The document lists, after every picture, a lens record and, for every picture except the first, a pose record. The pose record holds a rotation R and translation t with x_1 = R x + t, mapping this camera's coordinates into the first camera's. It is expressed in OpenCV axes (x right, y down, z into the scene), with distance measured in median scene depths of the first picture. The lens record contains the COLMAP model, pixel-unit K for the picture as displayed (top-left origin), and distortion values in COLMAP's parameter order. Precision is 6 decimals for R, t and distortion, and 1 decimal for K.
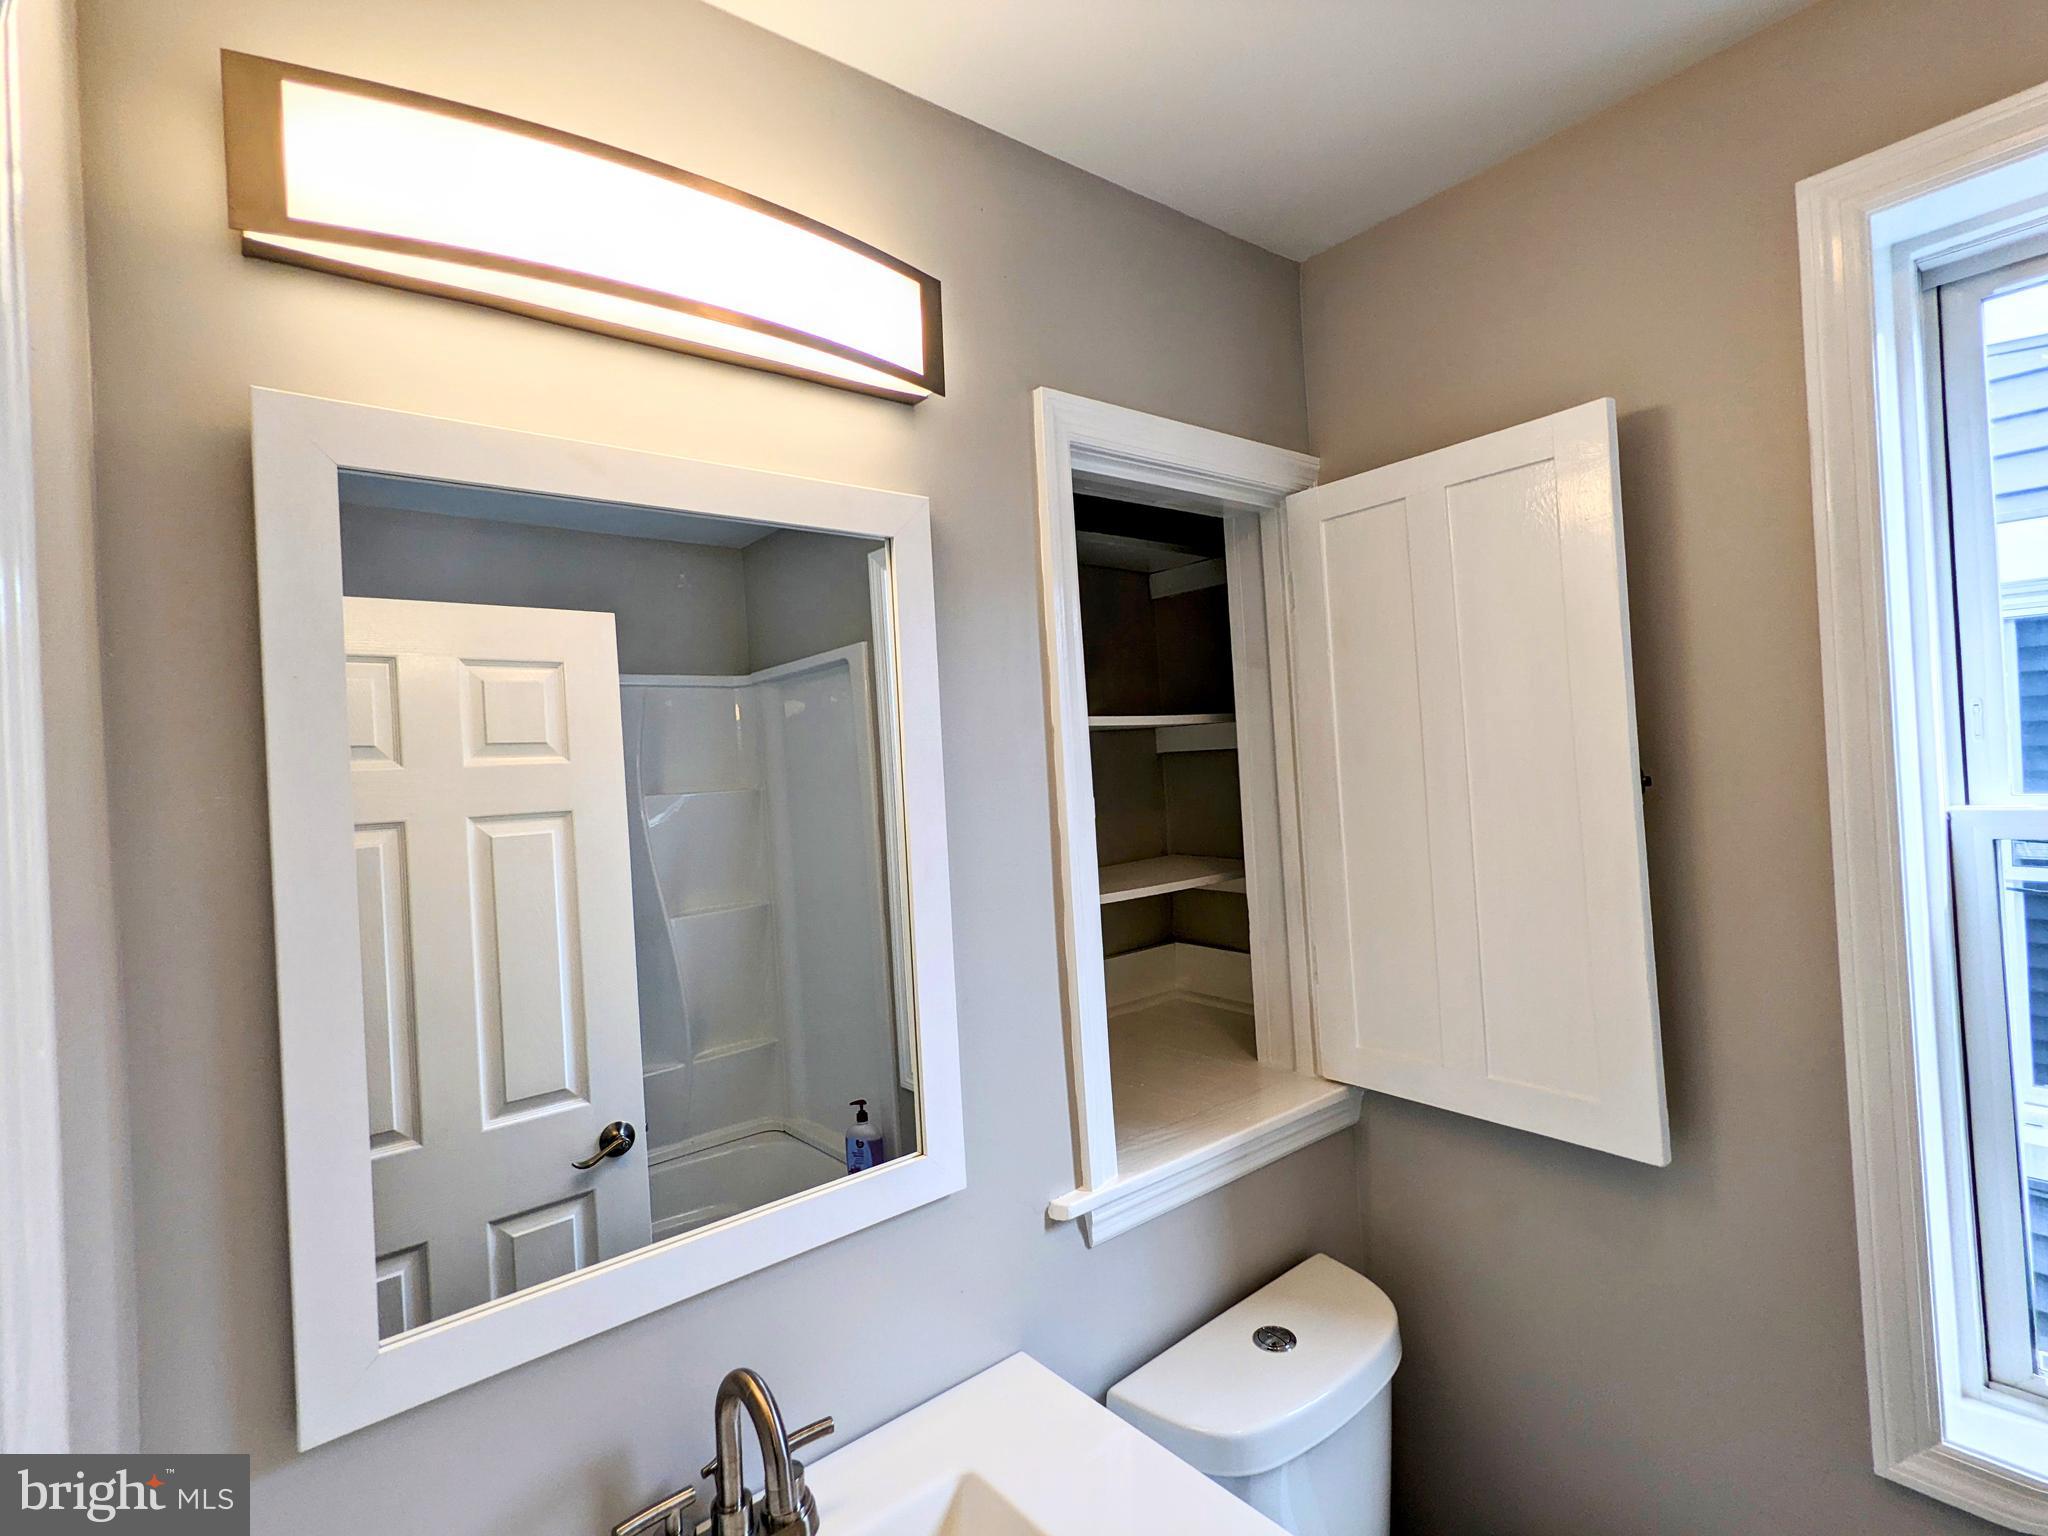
lens RADIAL K [[968.2, 0, 1035.3], [0, 968.2, 759.9], [0, 0, 1]] dist [-0.001467, -0.000676]
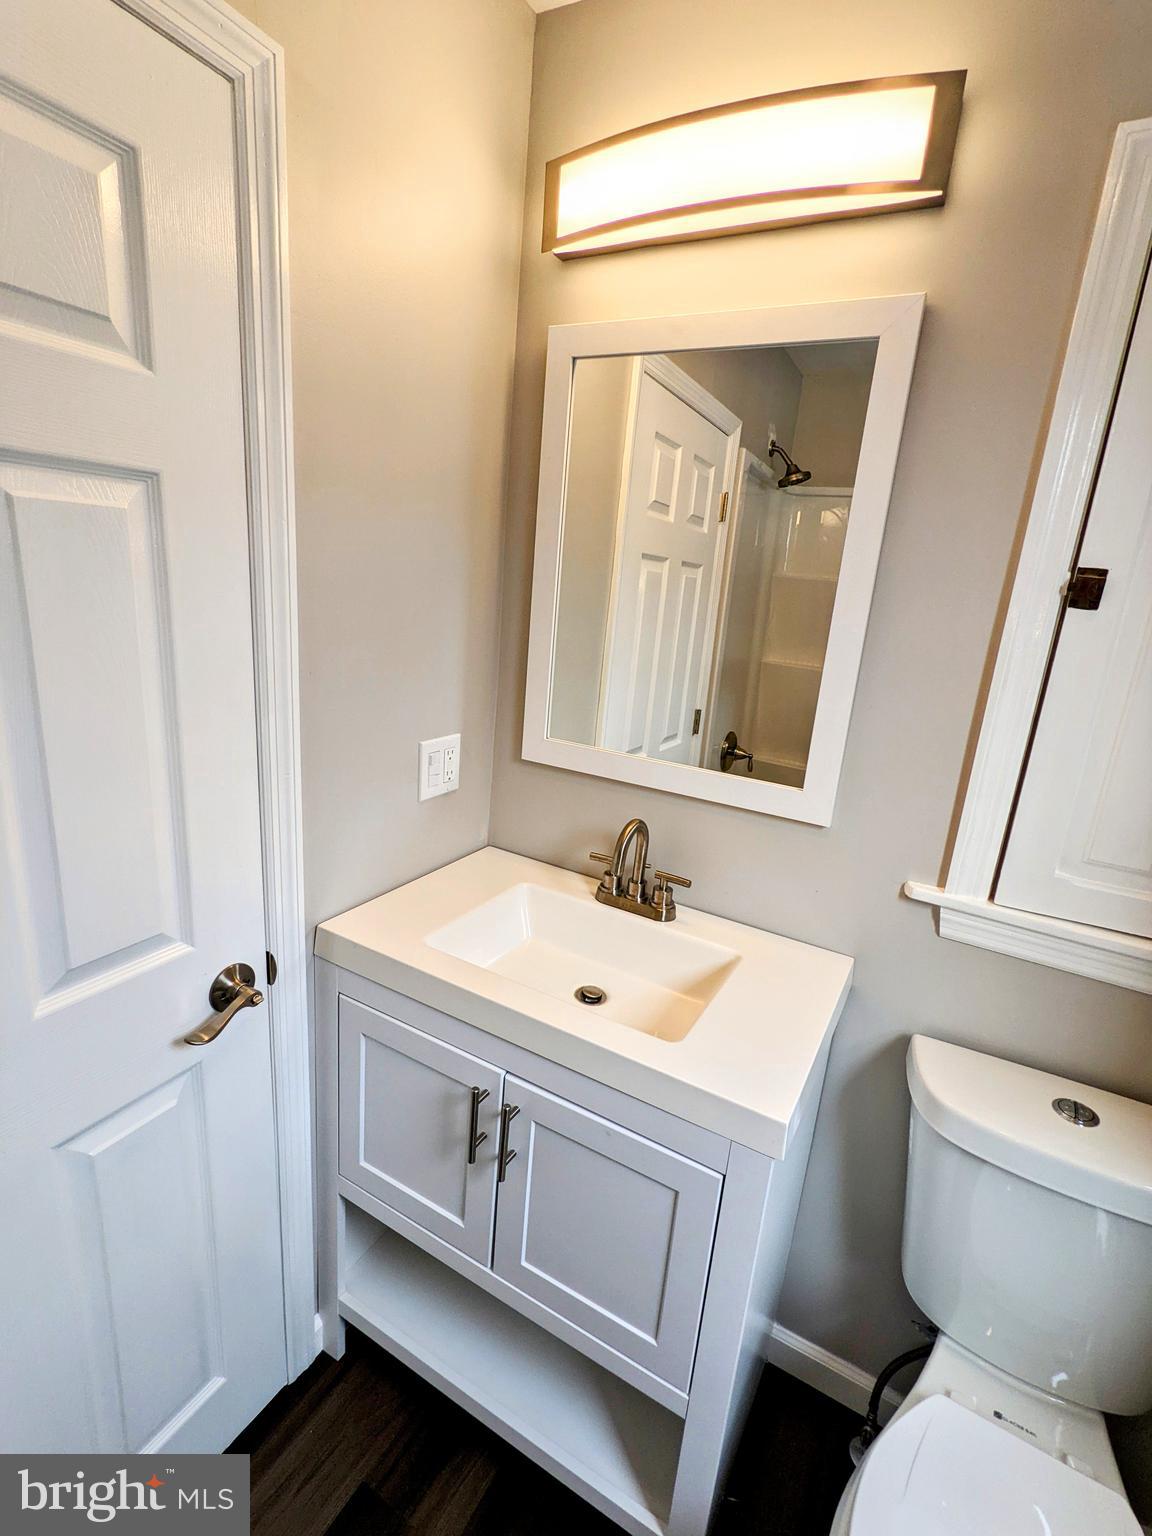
lens RADIAL K [[726.1, 0, 575.1], [0, 726.1, 764.6], [0, 0, 1]] dist [-0.001467, -0.000676]
pose [[0.358118, 0.318393, -0.877712, 0.655627], [-0.094163, 0.947583, 0.305319, 0.049567], [0.928916, -0.026692, 0.369327, 0.219547]]
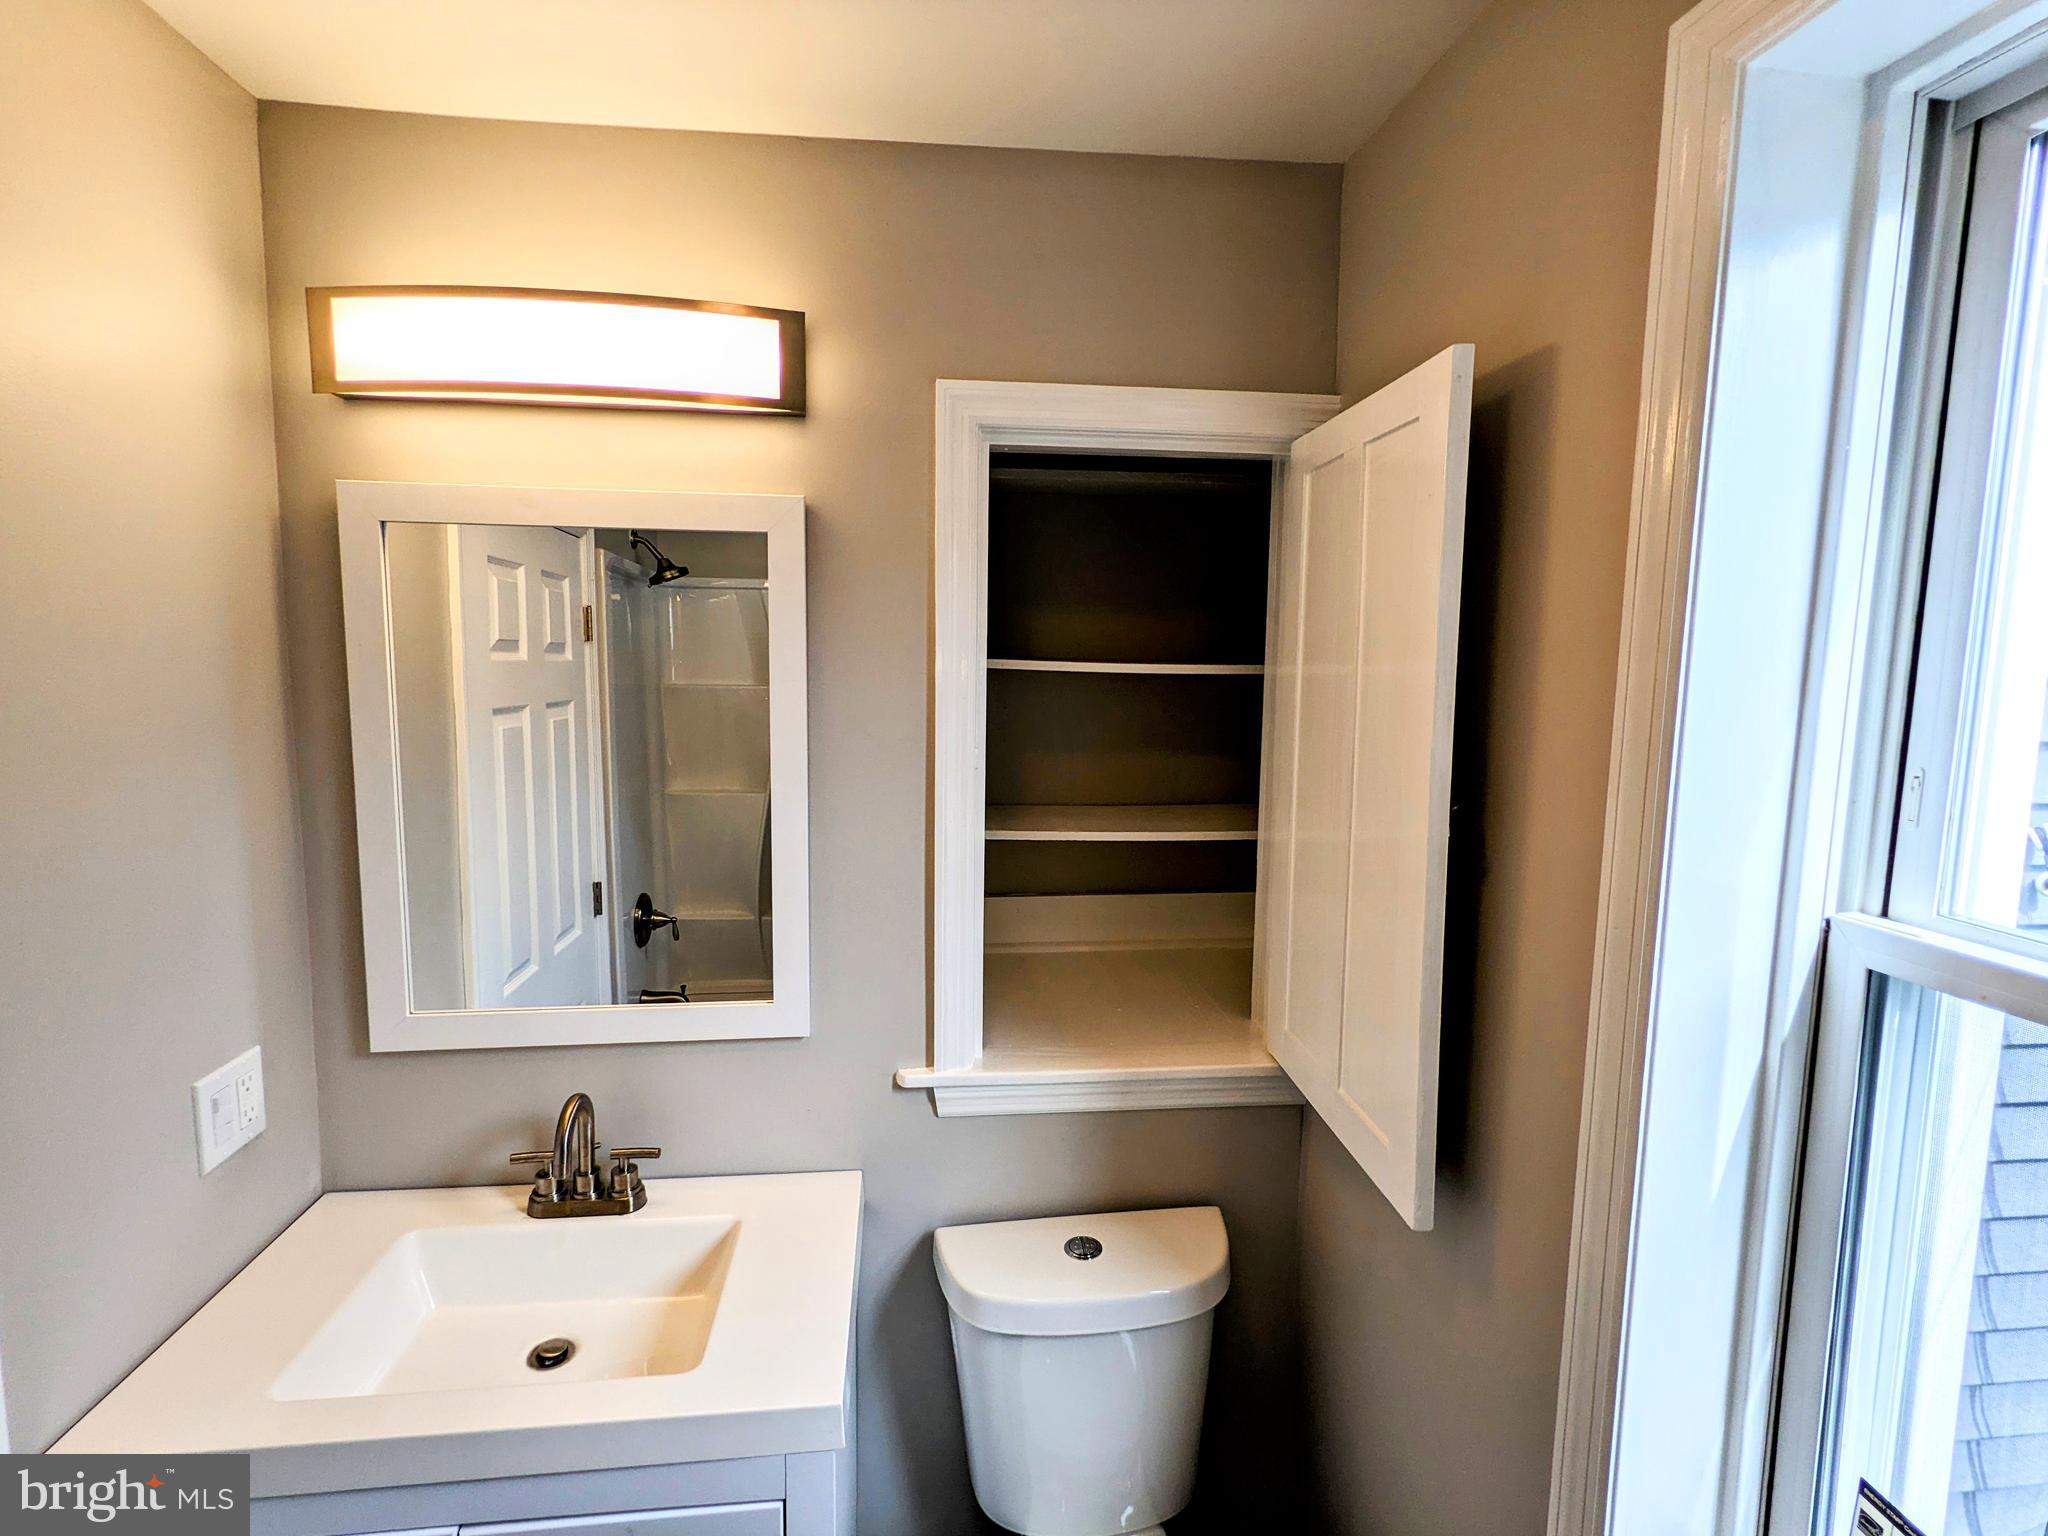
lens RADIAL K [[968.2, 0, 1015.3], [0, 968.2, 754.3], [0, 0, 1]] dist [-0.001467, -0.000676]
pose [[0.840040, 0.122474, -0.528519, 0.734077], [-0.055302, 0.988442, 0.141154, -0.122680], [0.539698, -0.089347, 0.837104, 0.079474]]
